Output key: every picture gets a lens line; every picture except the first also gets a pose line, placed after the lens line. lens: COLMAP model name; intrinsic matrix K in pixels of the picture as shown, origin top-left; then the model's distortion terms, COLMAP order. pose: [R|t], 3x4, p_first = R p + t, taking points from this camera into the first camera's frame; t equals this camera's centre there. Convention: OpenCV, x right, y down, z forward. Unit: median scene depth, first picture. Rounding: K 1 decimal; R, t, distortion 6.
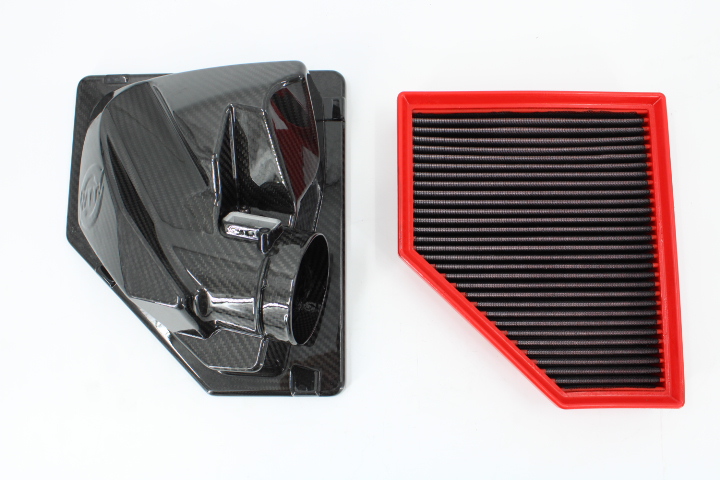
lens RADIAL K [[361.6, 0, 360.0], [0, 361.6, 240.0], [0, 0, 1]] dist [-0.001201, -0.000124]
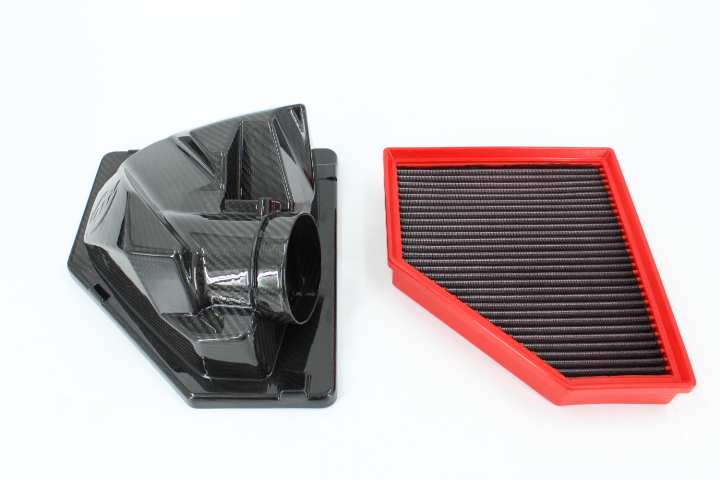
lens RADIAL K [[361.6, 0, 360.0], [0, 361.6, 240.0], [0, 0, 1]] dist [-0.001201, -0.000124]
pose [[0.999512, -0.025082, 0.018644, 0.003900], [0.029555, 0.952534, -0.302995, 0.288046], [-0.010159, 0.303398, 0.952810, -0.014562]]
